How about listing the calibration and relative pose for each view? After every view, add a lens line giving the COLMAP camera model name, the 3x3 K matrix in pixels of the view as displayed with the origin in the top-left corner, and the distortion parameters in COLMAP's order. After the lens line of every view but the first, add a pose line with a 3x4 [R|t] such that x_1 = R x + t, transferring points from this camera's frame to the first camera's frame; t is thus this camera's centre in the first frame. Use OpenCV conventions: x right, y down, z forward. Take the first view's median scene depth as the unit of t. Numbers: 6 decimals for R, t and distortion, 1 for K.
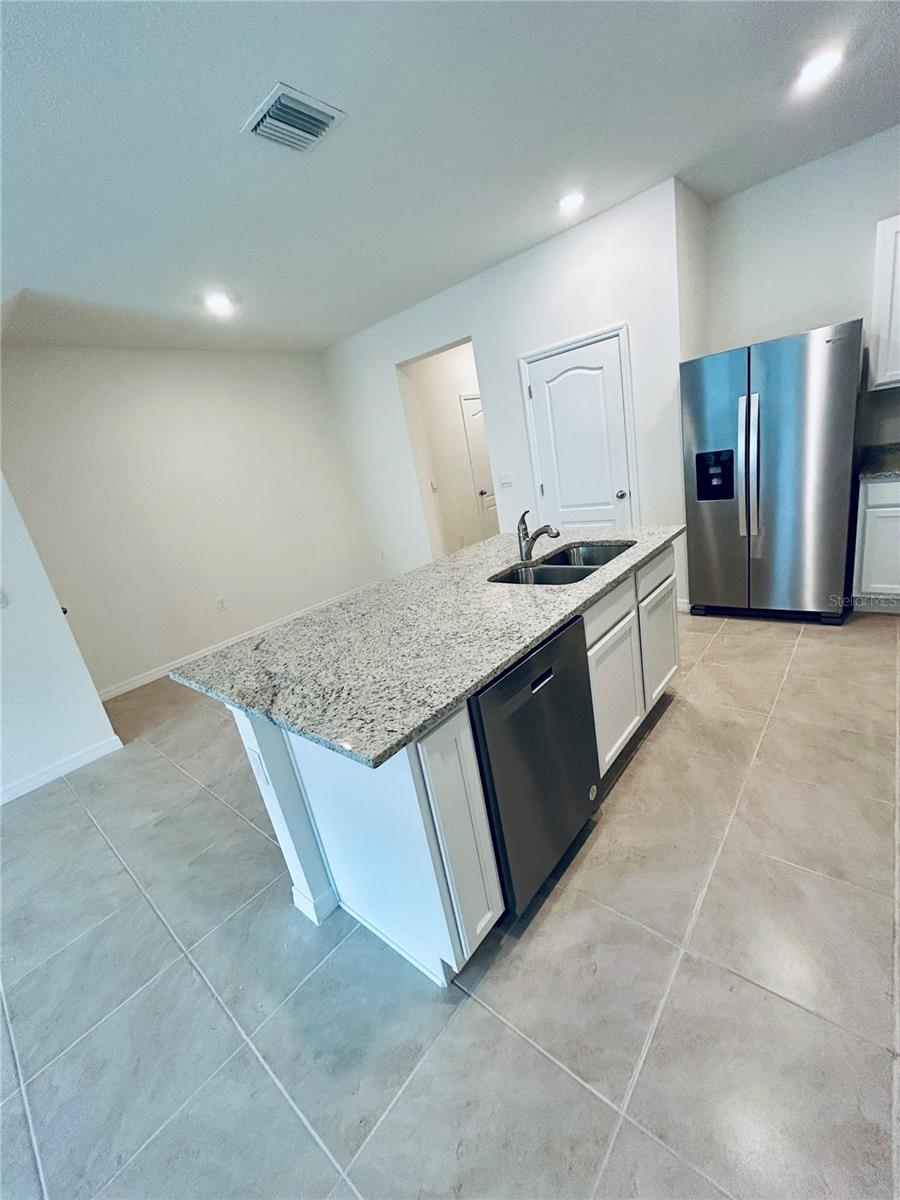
lens RADIAL K [[480.2, 0, 454.3], [0, 480.2, 602.2], [0, 0, 1]] dist [0.002829, -0.000168]
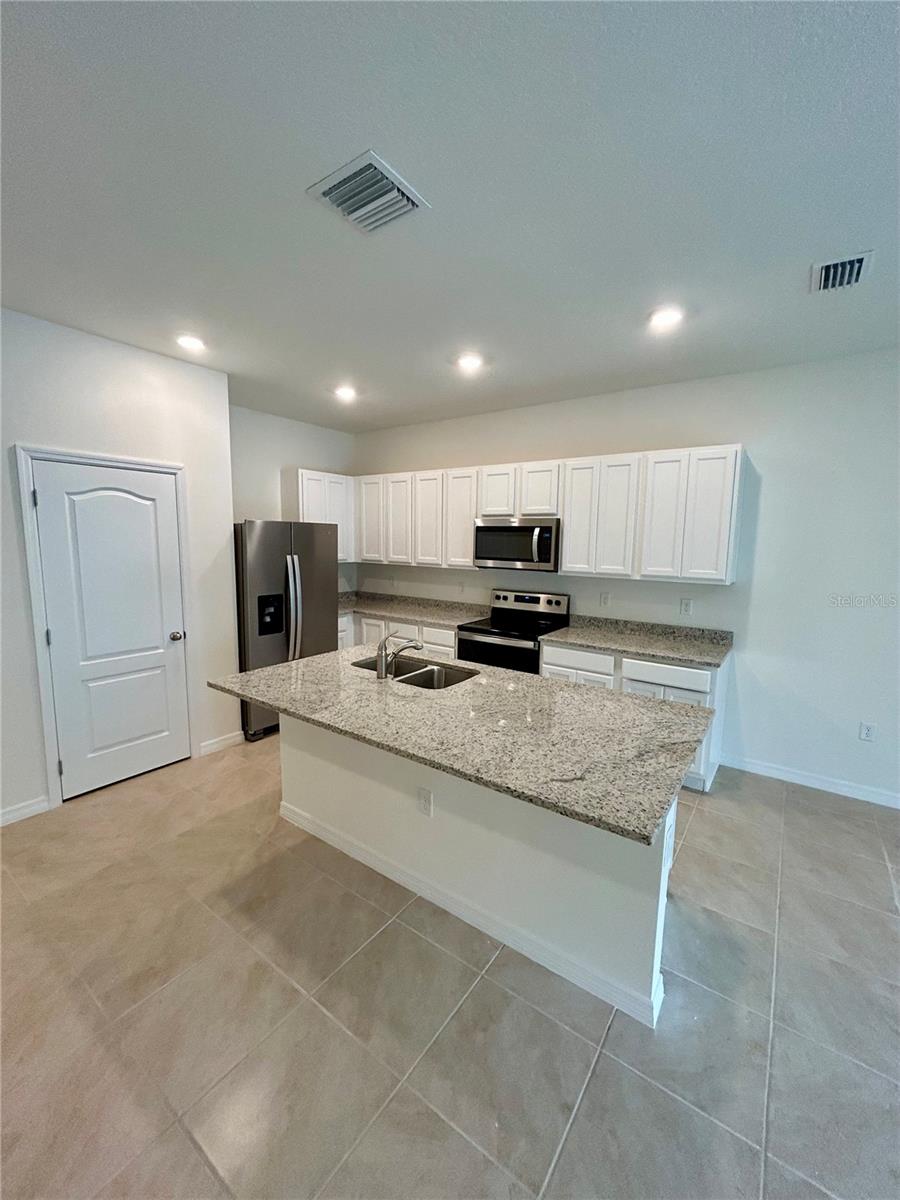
lens RADIAL K [[480.2, 0, 449.3], [0, 480.2, 602.5], [0, 0, 1]] dist [0.002829, -0.000168]
pose [[-0.082348, 0.044476, 0.995611, -1.285078], [0.291596, 0.956361, -0.018604, -0.255975], [-0.952990, 0.288784, -0.091723, 1.249846]]
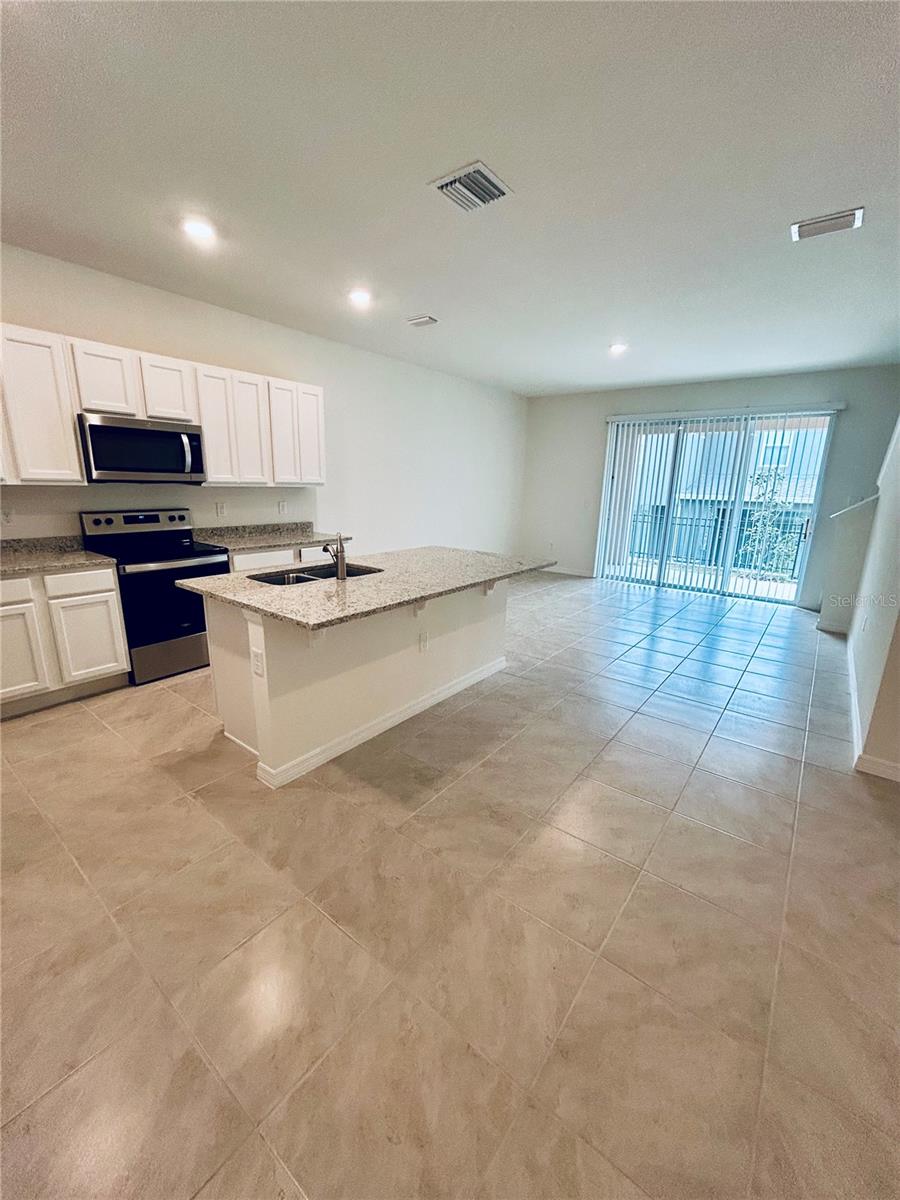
lens RADIAL K [[480.2, 0, 450.9], [0, 480.2, 597.5], [0, 0, 1]] dist [0.002829, -0.000168]
pose [[-0.987615, 0.156833, -0.004403, -0.124906], [0.132093, 0.846314, 0.516046, -0.834928], [0.084660, 0.509073, -0.856550, 2.778426]]
